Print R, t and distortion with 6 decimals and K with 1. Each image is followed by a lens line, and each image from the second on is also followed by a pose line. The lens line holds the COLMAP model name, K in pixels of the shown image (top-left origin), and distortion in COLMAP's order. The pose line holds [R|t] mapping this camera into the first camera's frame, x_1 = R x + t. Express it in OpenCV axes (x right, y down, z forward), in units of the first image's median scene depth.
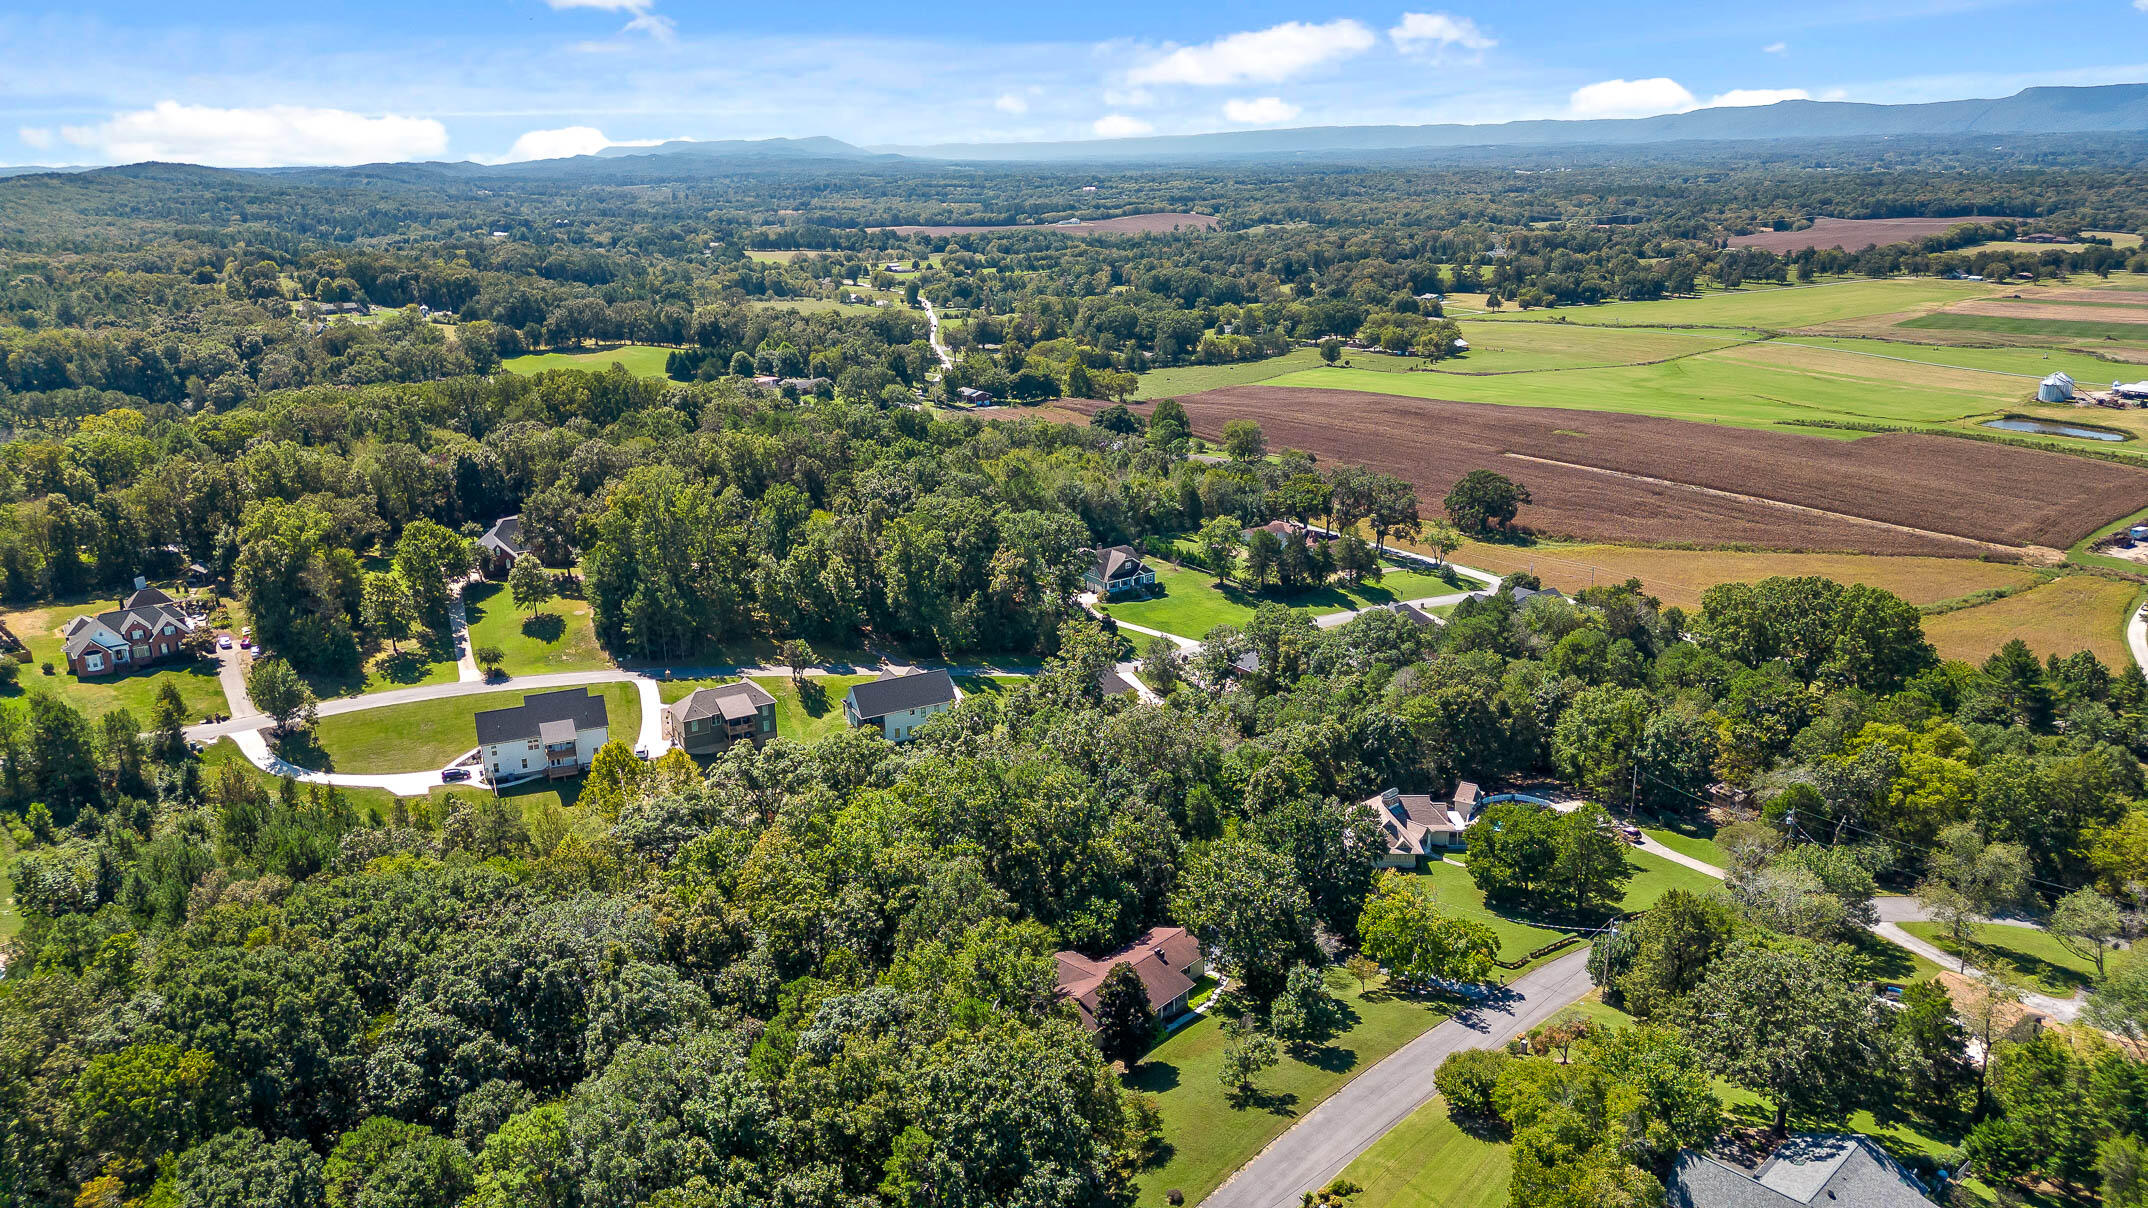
lens RADIAL K [[1492.4, 0, 1082.5], [0, 1492.4, 702.3], [0, 0, 1]] dist [0.070256, -0.078189]
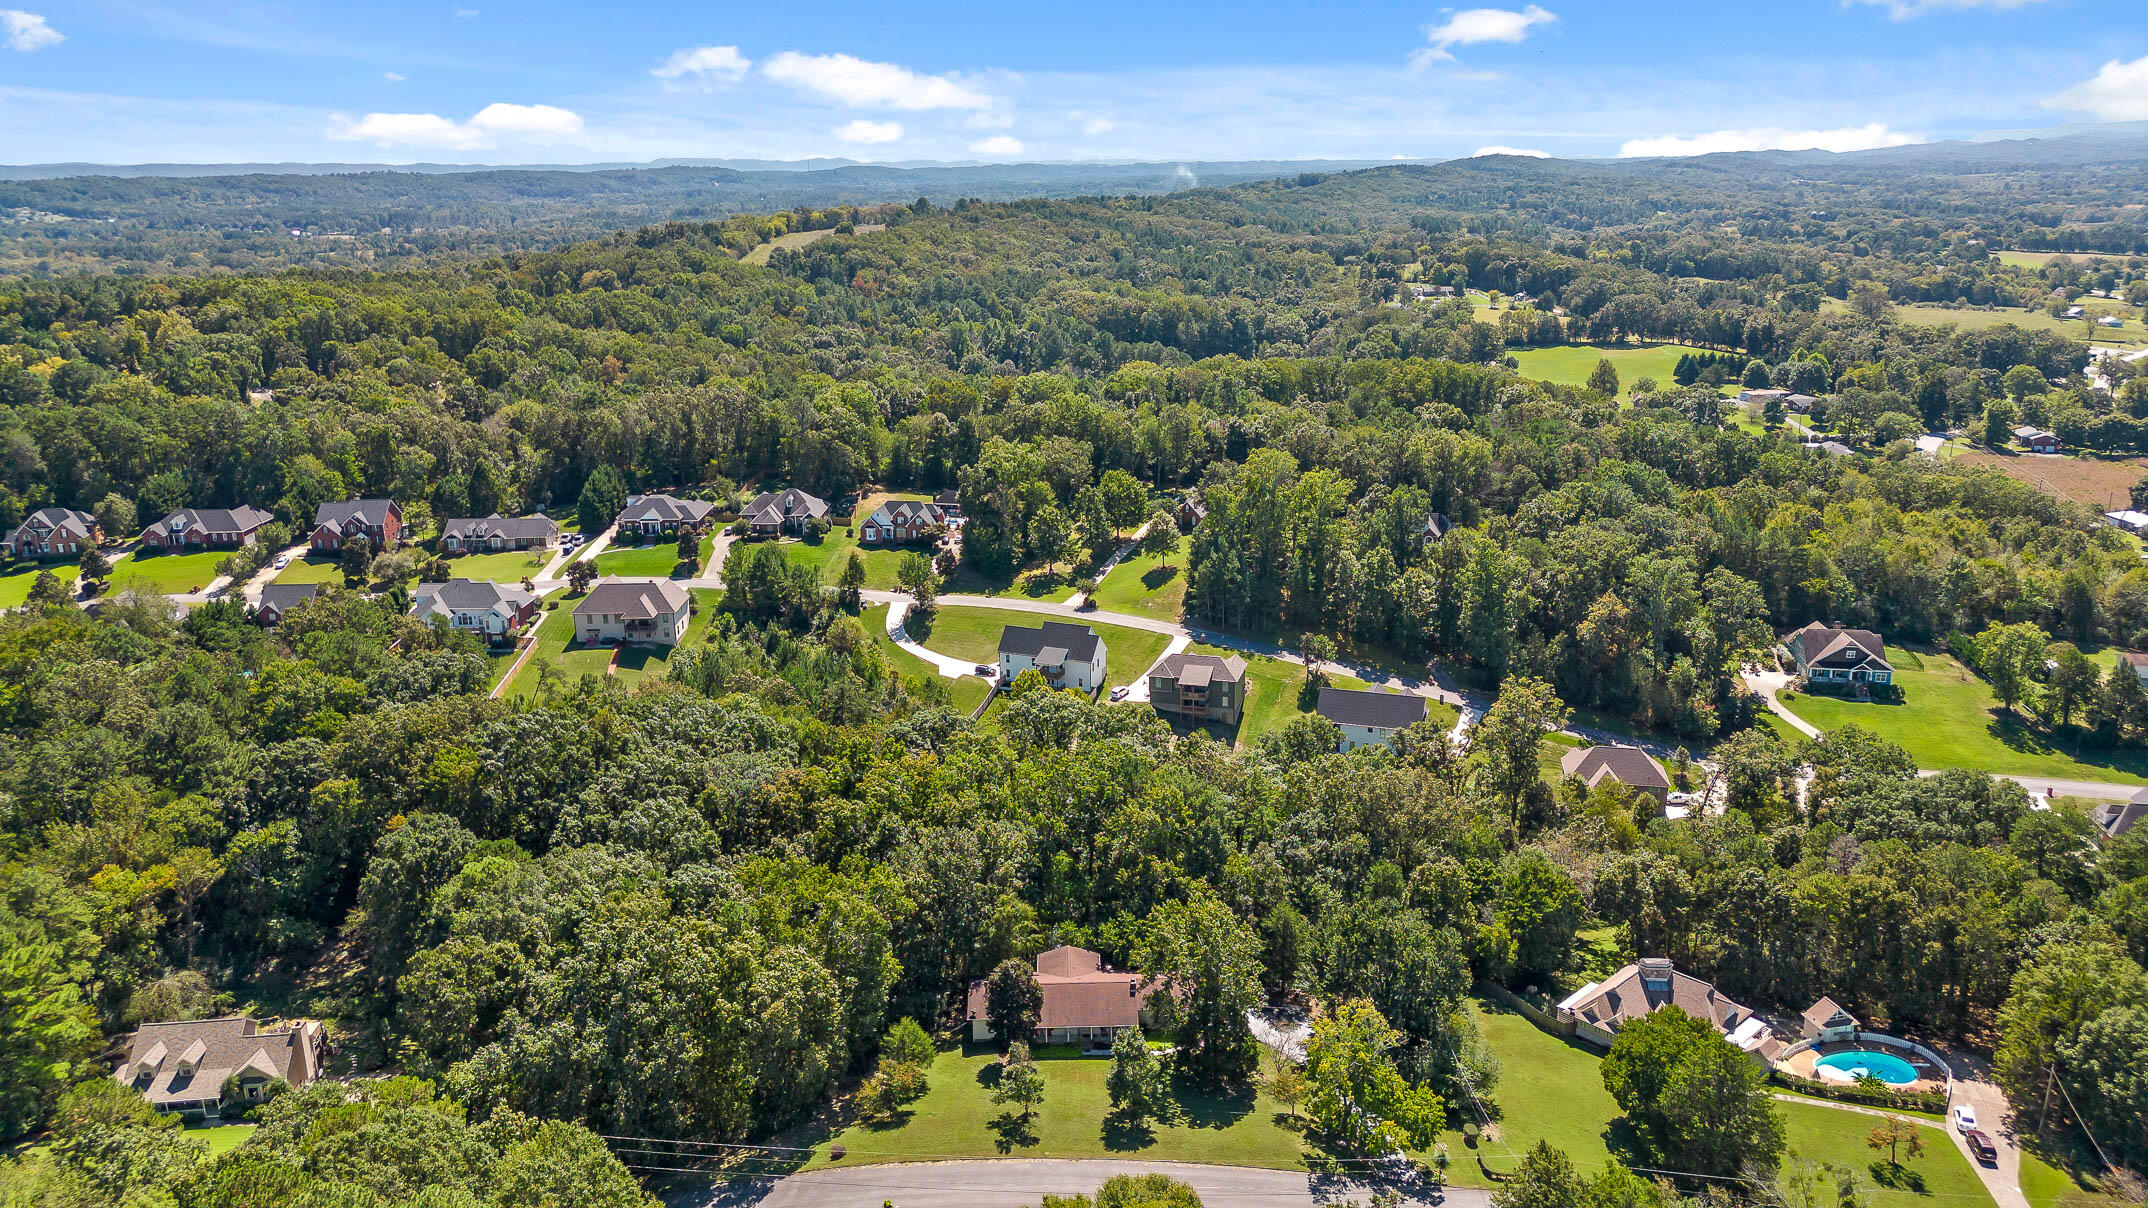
lens RADIAL K [[1519.4, 0, 1074.0], [0, 1519.4, 604.0], [0, 0, 1]] dist [0.068528, -0.000874]
pose [[0.674622, 0.207147, -0.708502, 0.441043], [-0.246479, 0.967943, 0.048308, -0.072764], [0.695797, 0.142042, 0.704053, 0.154325]]
